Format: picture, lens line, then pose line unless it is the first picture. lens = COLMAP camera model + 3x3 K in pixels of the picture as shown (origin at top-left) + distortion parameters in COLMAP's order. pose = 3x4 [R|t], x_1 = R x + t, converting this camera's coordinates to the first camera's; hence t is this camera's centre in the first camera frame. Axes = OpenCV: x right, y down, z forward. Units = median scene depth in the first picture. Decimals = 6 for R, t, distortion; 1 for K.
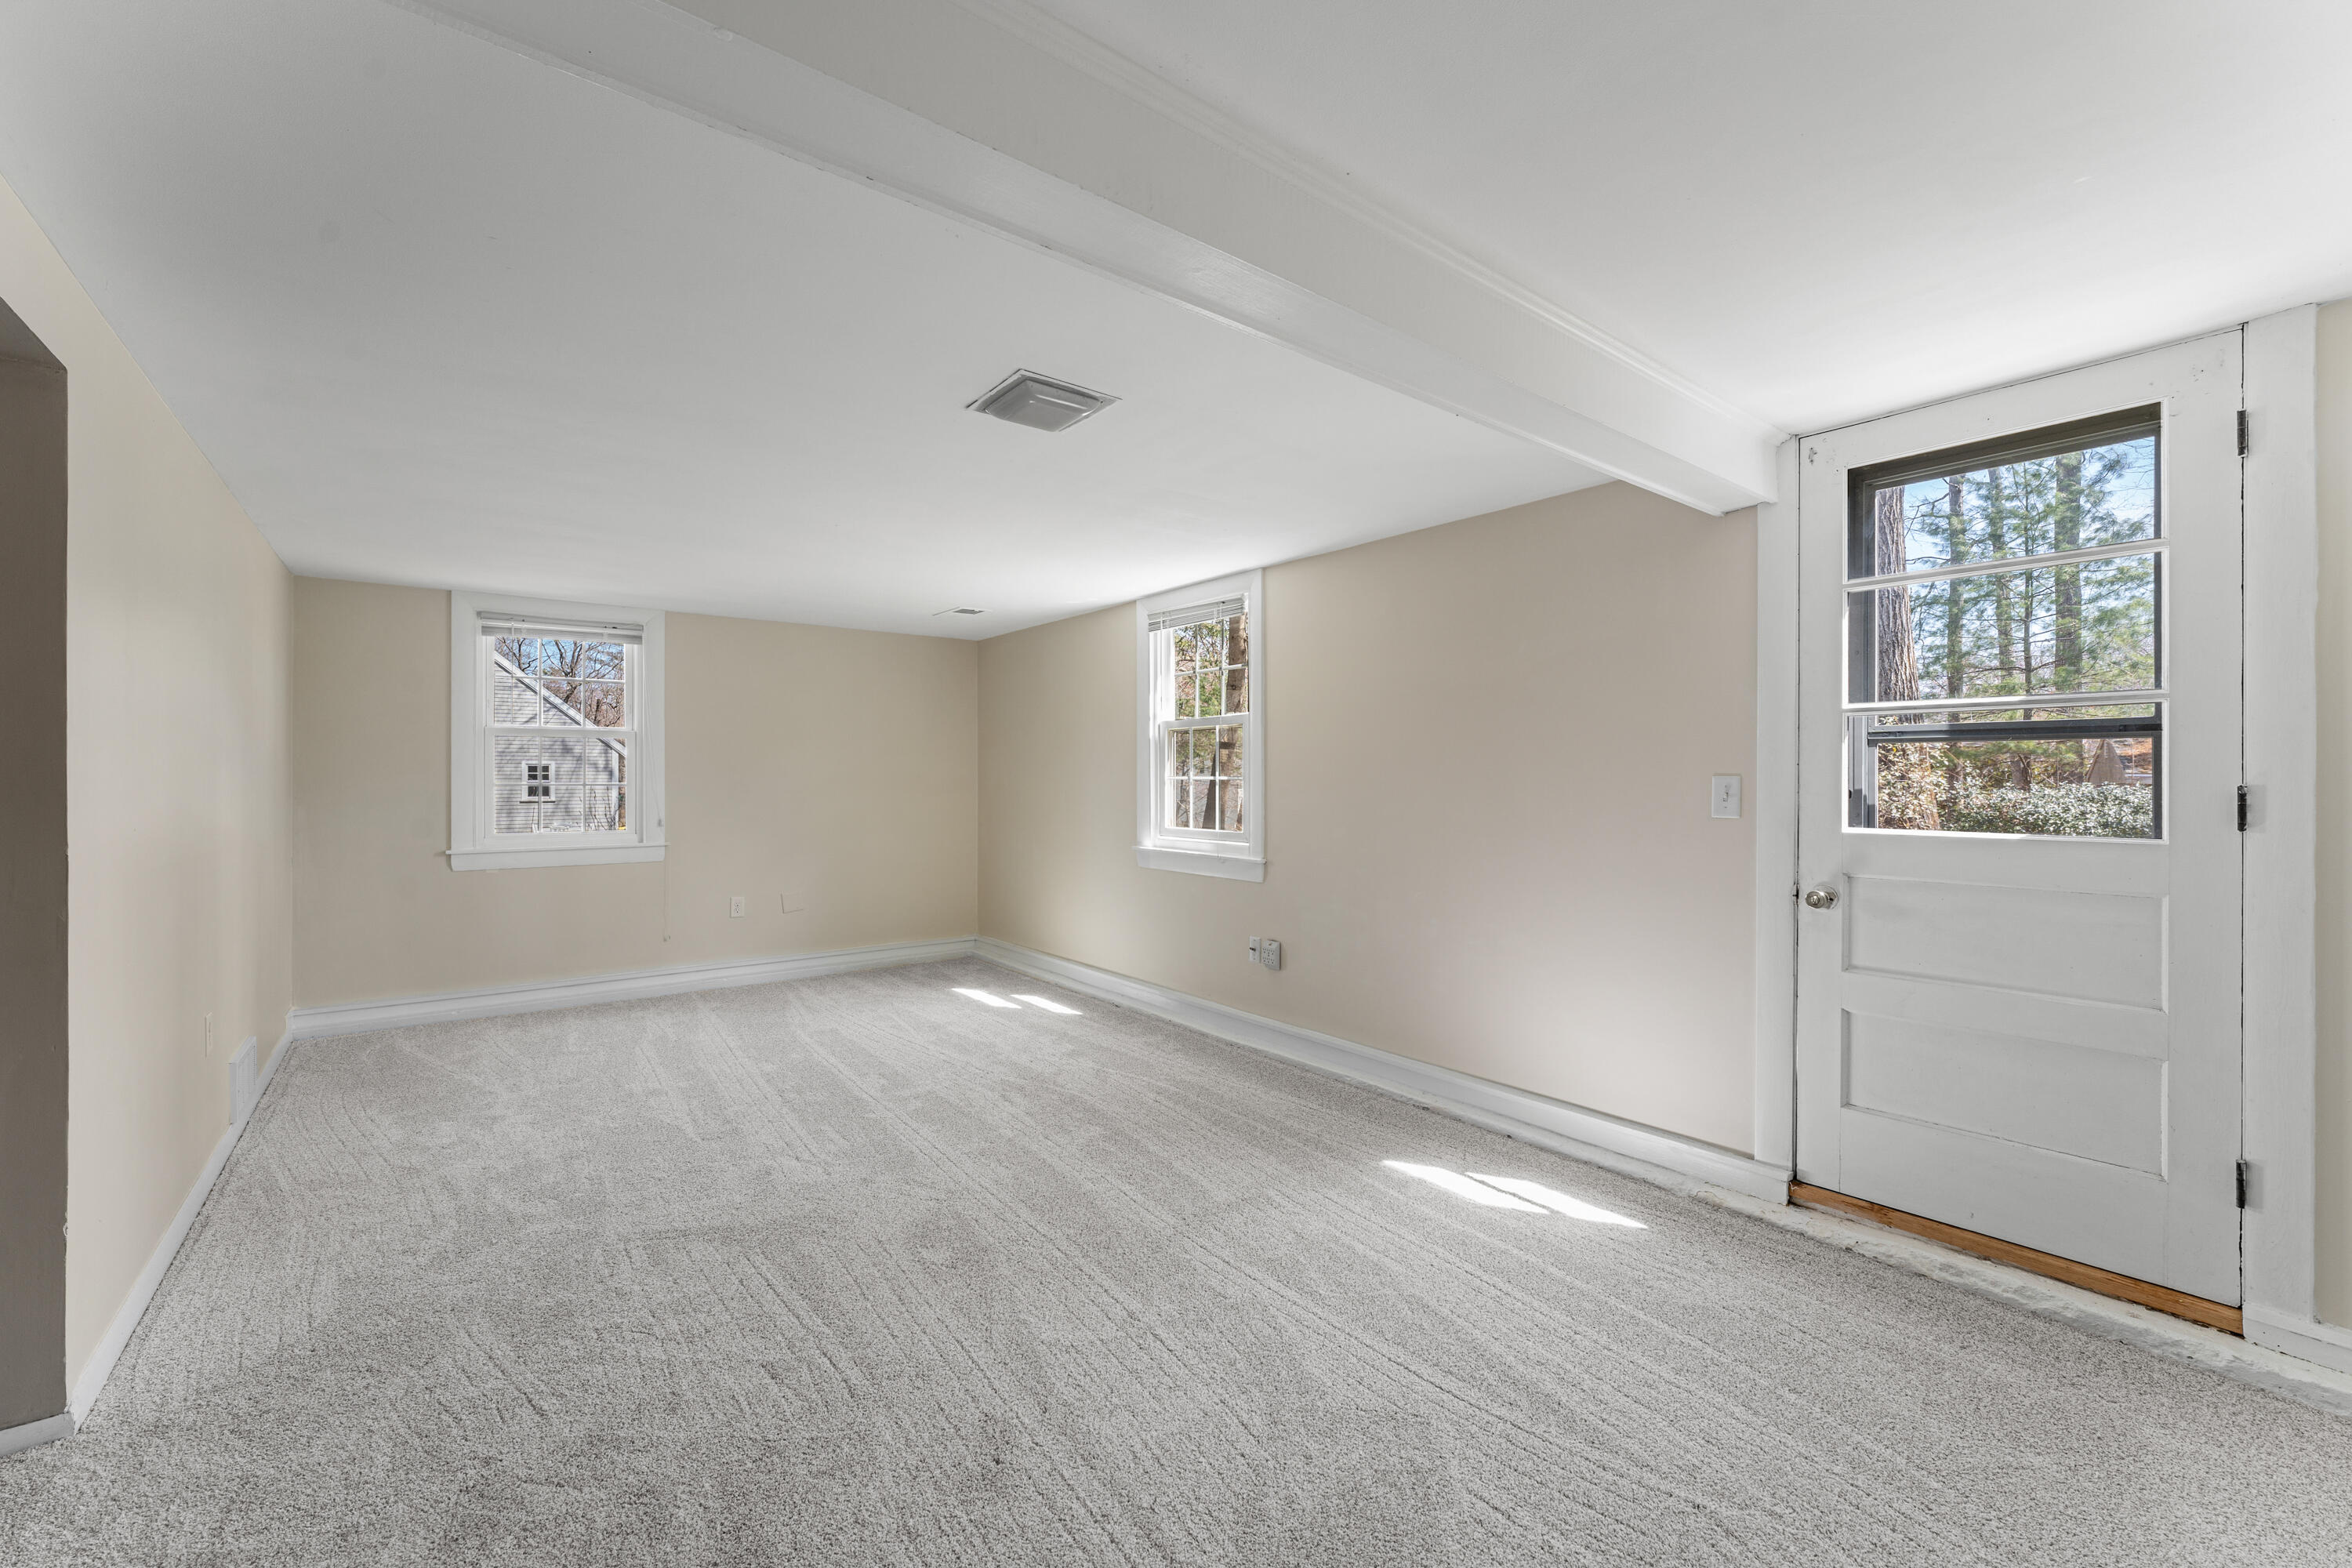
lens RADIAL K [[948.6, 0, 1164.6], [0, 948.6, 785.8], [0, 0, 1]] dist [0.003390, -0.000227]
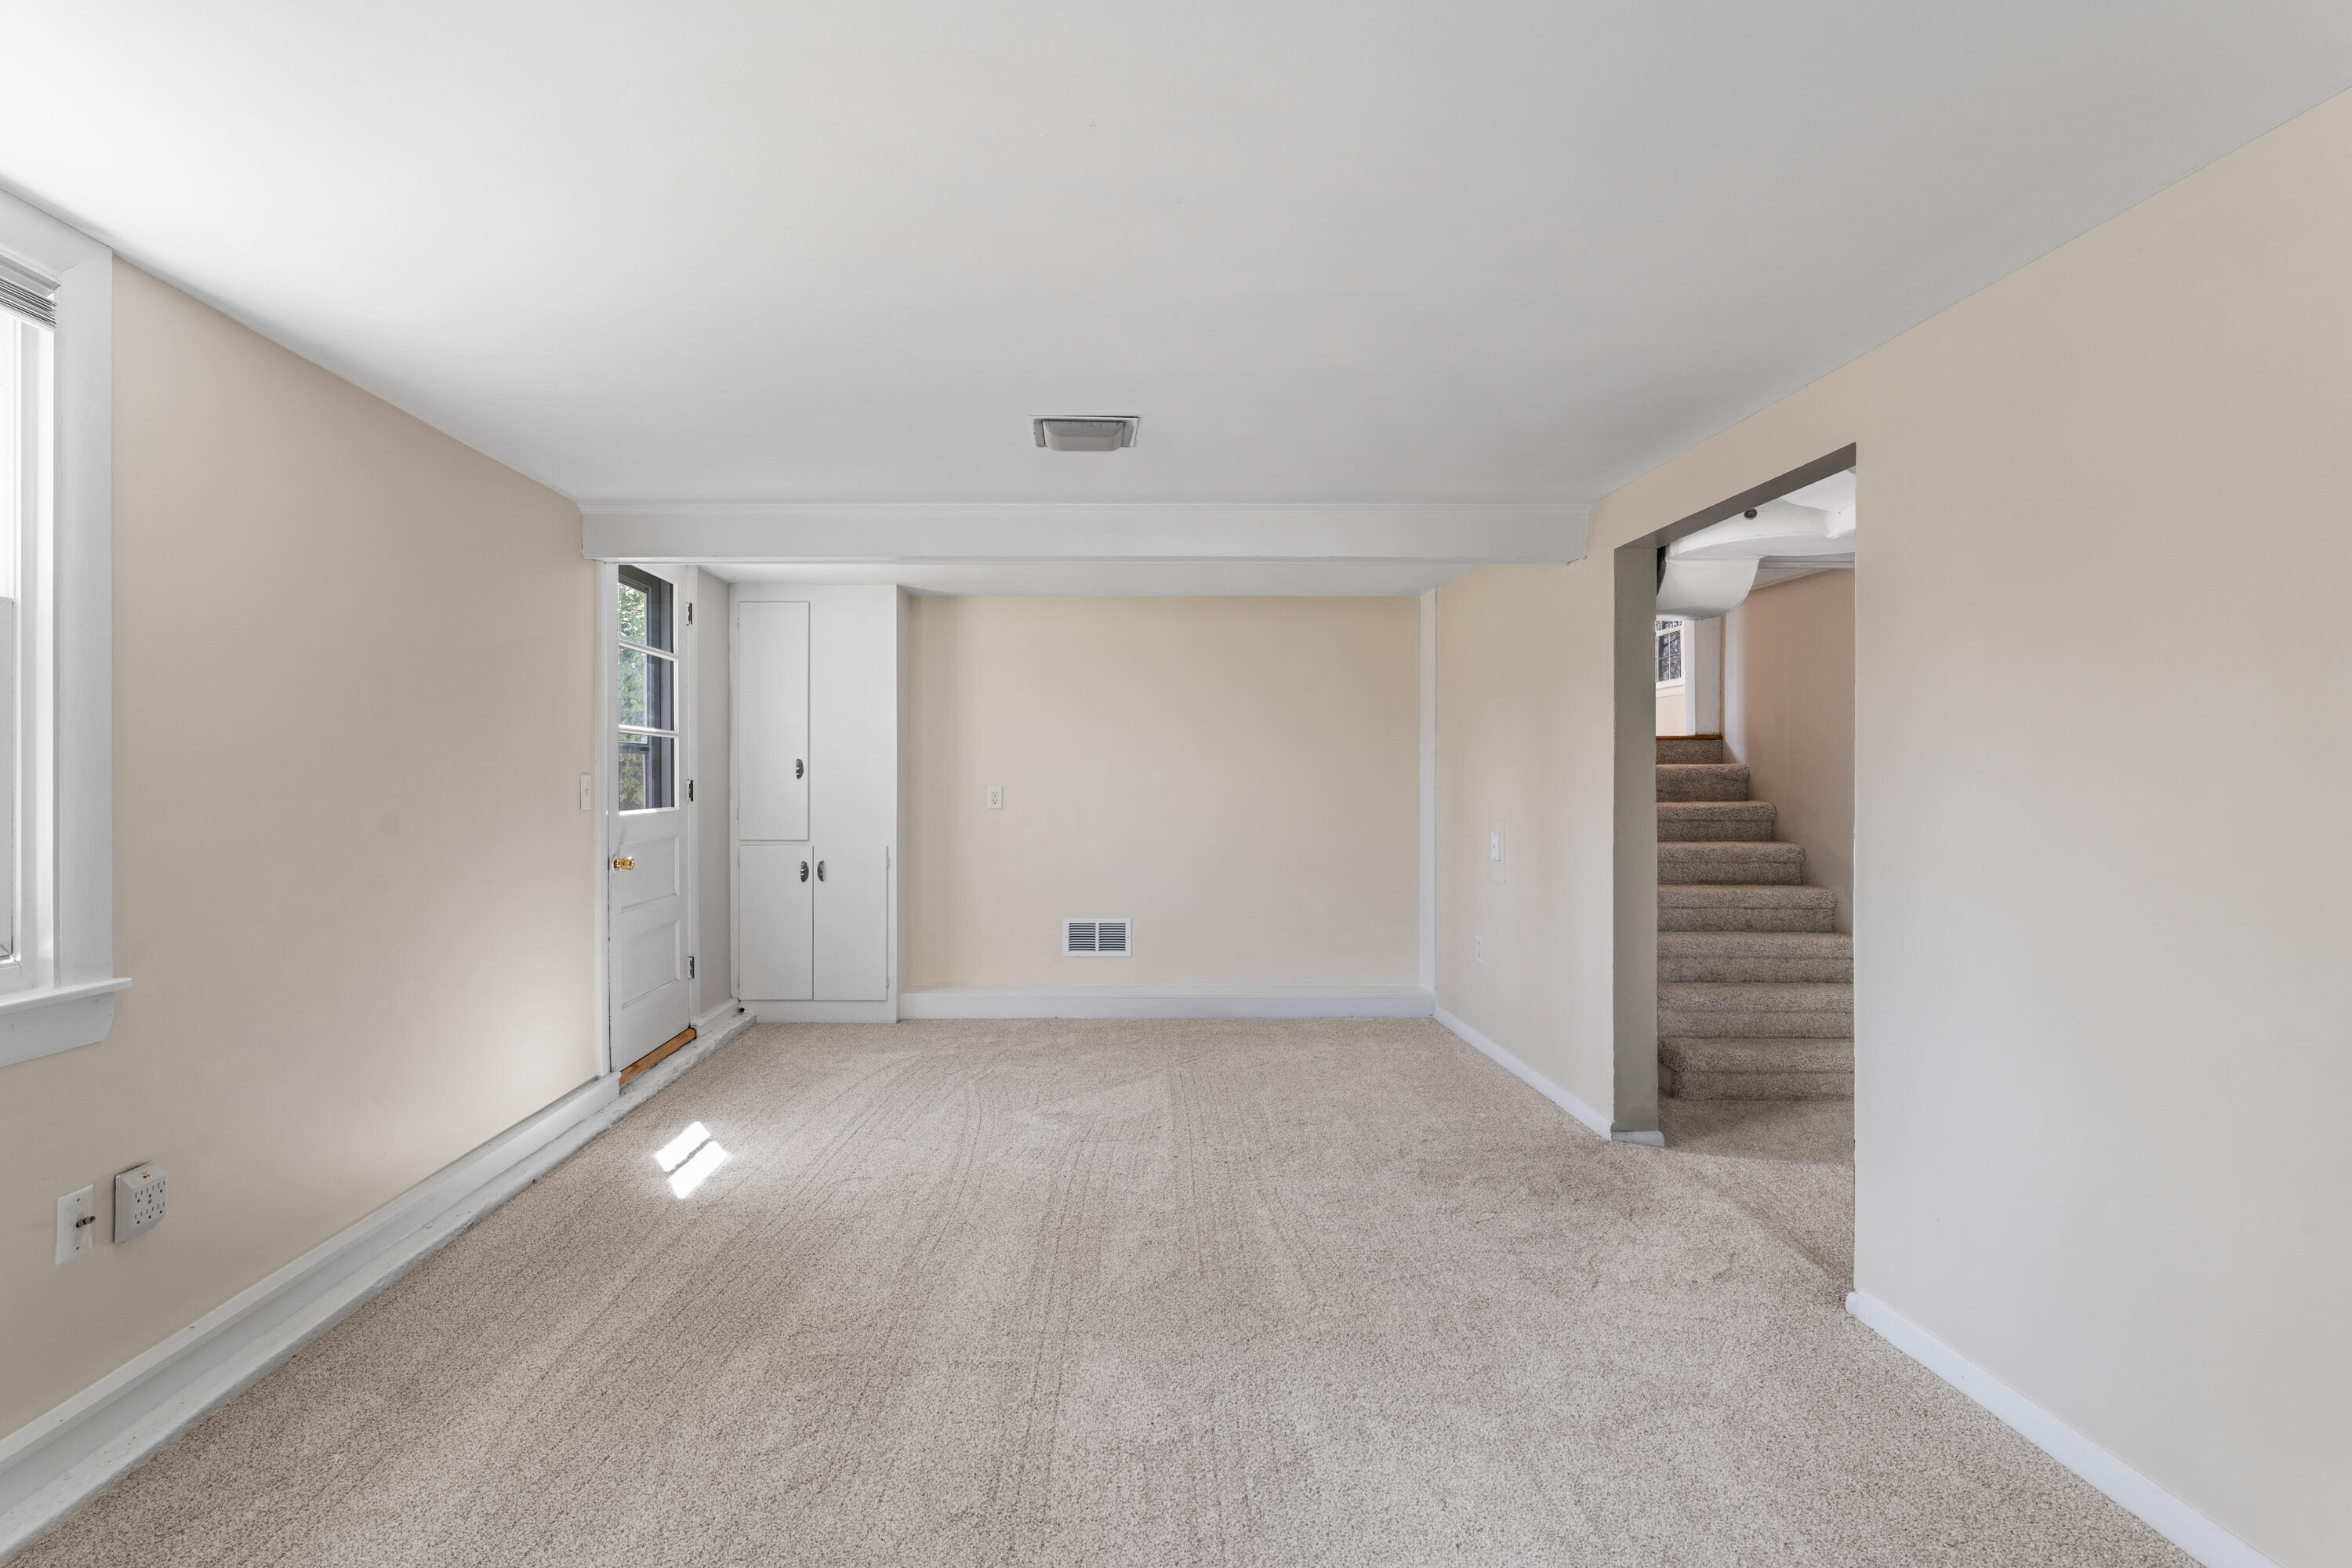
lens RADIAL K [[1077.2, 0, 1169.2], [0, 1077.2, 782.0], [0, 0, 1]] dist [-0.000763, -0.000044]
pose [[-0.841880, -0.006212, 0.539629, -0.781269], [-0.005986, 0.999980, 0.002173, -0.010794], [-0.539632, -0.001401, -0.841900, 1.762586]]
